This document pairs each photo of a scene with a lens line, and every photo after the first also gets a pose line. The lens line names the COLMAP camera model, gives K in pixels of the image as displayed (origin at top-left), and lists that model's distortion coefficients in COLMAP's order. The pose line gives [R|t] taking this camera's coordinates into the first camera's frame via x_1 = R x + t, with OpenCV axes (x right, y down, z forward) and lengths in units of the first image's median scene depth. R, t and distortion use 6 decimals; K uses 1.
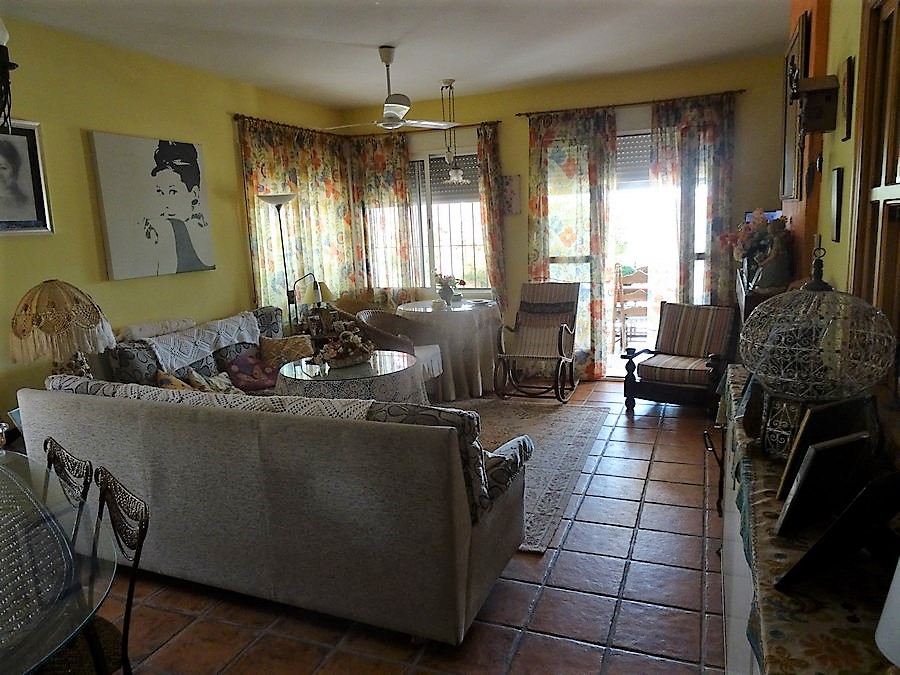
lens RADIAL K [[630.8, 0, 454.5], [0, 630.8, 336.4], [0, 0, 1]] dist [0.005049, -0.016711]
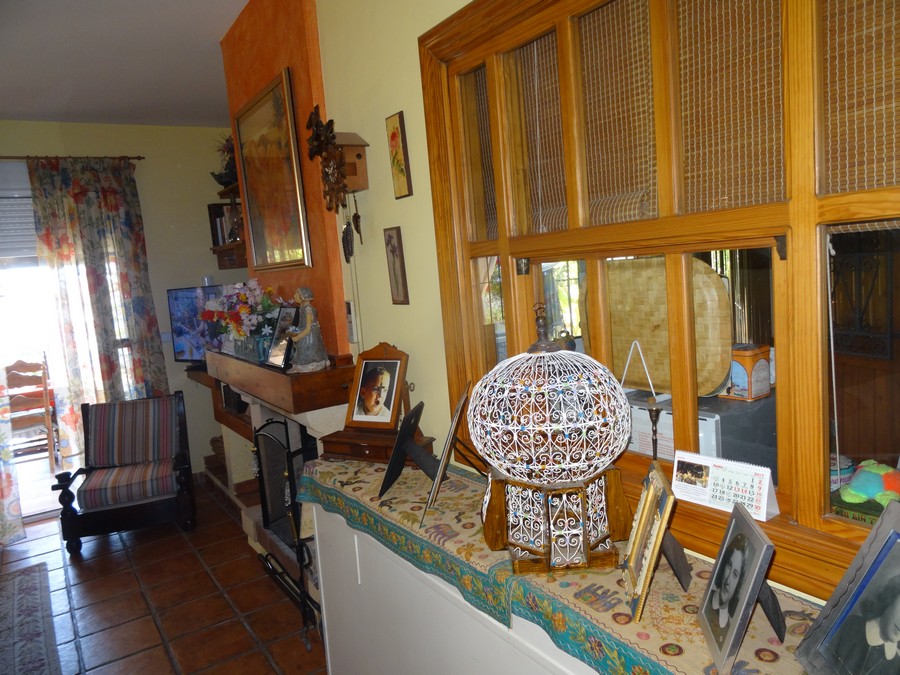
lens RADIAL K [[630.8, 0, 454.5], [0, 630.8, 336.4], [0, 0, 1]] dist [0.005049, -0.016711]
pose [[0.565639, -0.097542, 0.818864, -0.052234], [0.203322, 0.978821, -0.023851, -0.027473], [-0.799195, 0.179984, 0.573493, 0.172319]]
